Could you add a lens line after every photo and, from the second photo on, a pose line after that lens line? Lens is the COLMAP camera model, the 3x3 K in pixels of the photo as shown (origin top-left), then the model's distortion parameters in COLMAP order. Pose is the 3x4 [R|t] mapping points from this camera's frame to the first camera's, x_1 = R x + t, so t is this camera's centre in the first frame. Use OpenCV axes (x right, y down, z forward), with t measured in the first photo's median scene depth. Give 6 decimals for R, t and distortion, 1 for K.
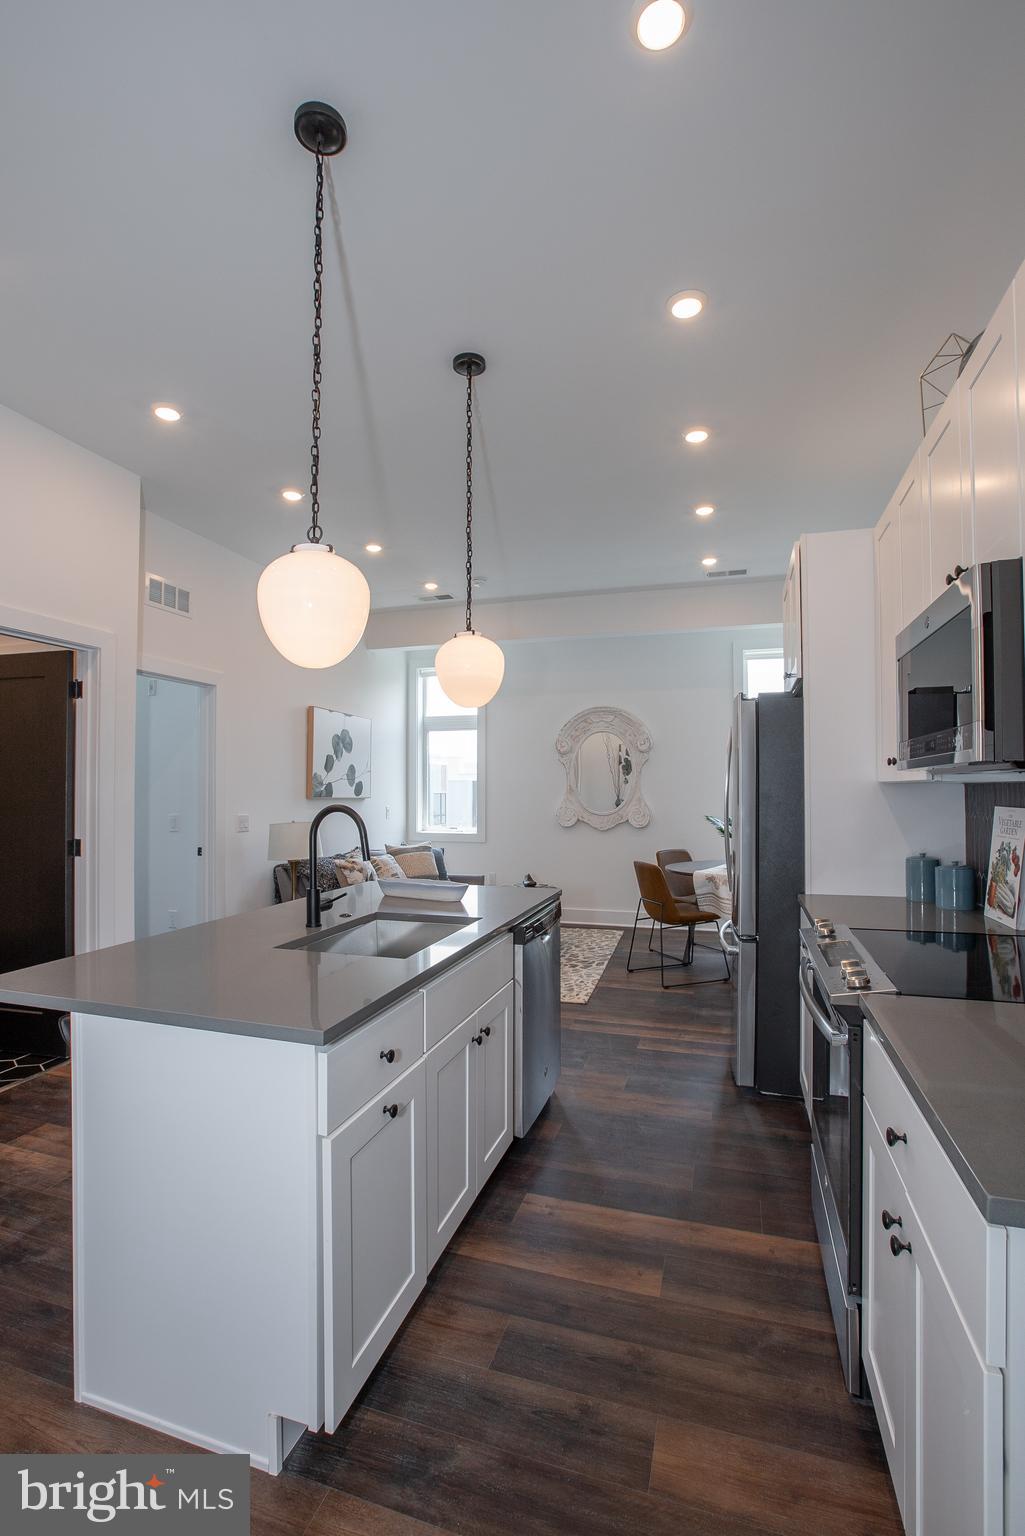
lens RADIAL K [[700.8, 0, 500.6], [0, 700.8, 772.5], [0, 0, 1]] dist [-0.034072, 0.000164]
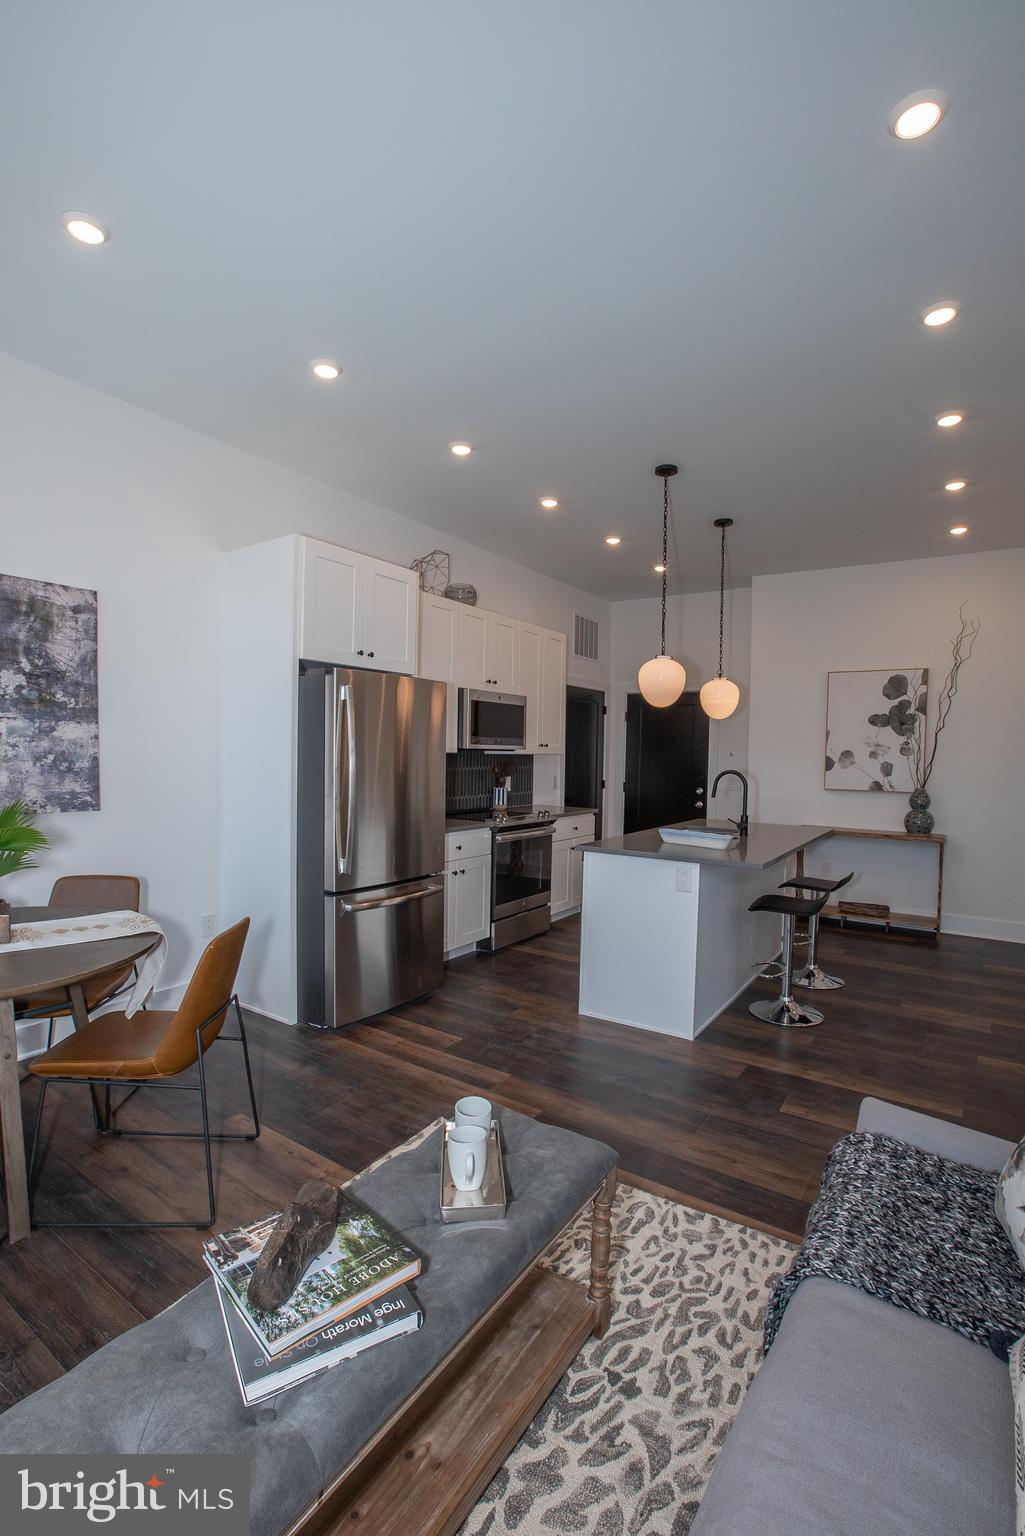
lens RADIAL K [[692.6, 0, 512.5], [0, 692.6, 768.0], [0, 0, 1]] dist [-0.011265, -0.000028]
pose [[-0.959849, -0.026294, 0.279281, -0.121745], [-0.026429, 0.999645, 0.003281, 0.030257], [-0.279268, -0.004232, -0.960204, 1.954280]]
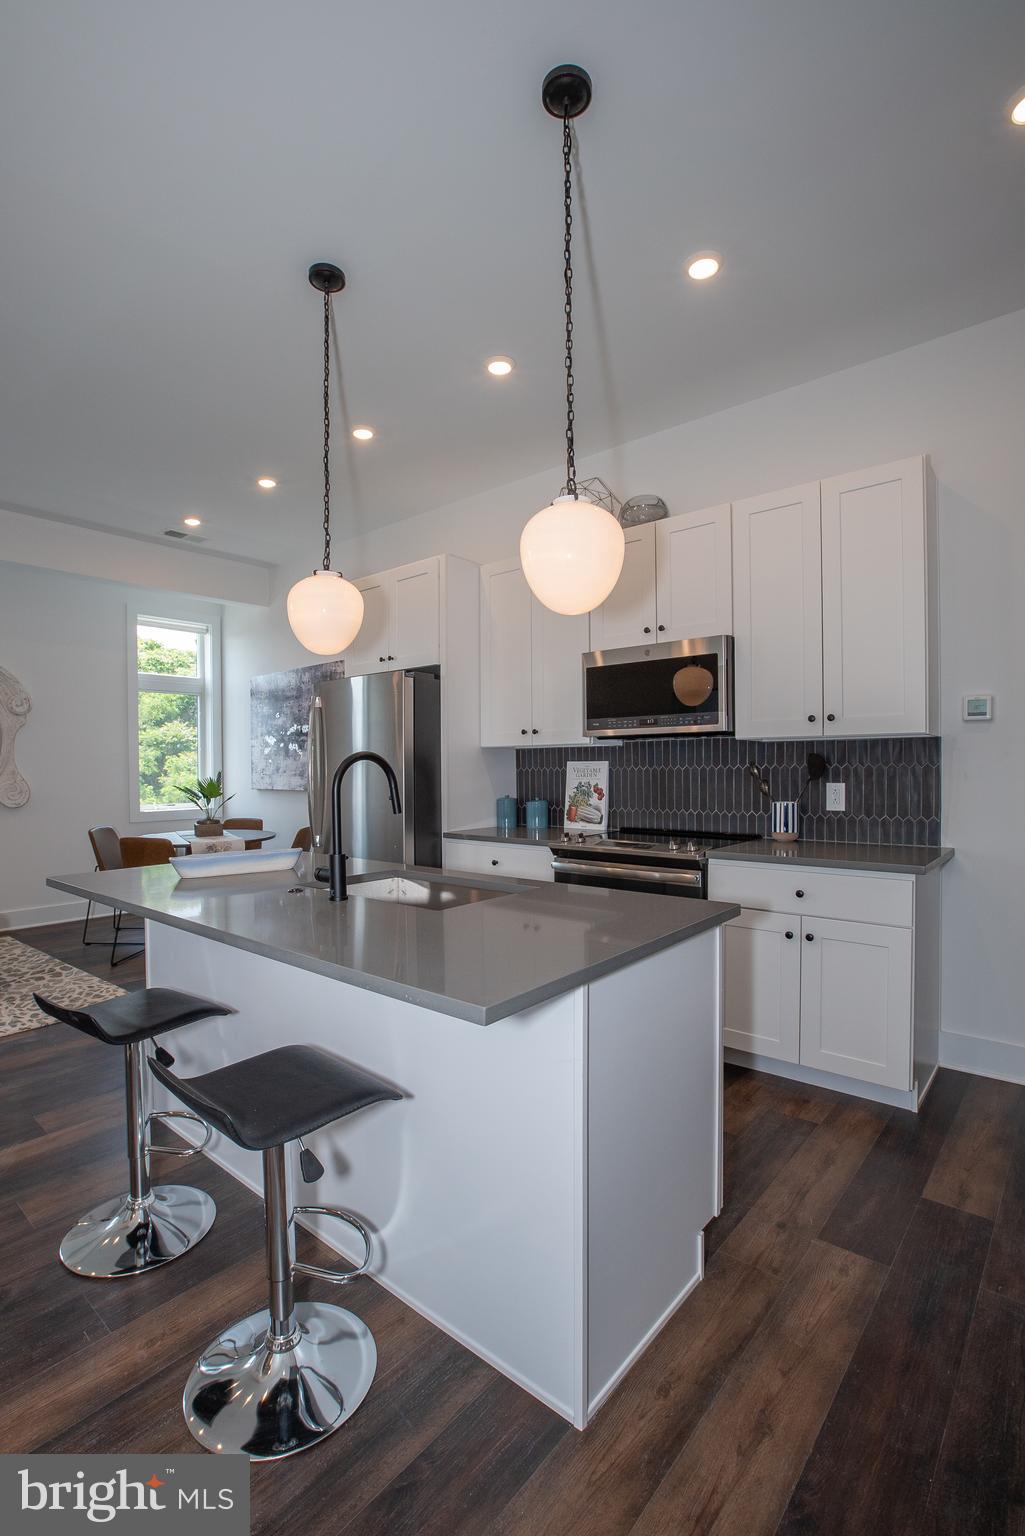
lens RADIAL K [[700.8, 0, 500.6], [0, 700.8, 772.5], [0, 0, 1]] dist [-0.034072, 0.000164]
pose [[0.396286, -0.008510, 0.918088, -0.619140], [-0.014343, 0.999778, 0.015459, 0.034712], [-0.918015, -0.019294, 0.396076, 0.323050]]
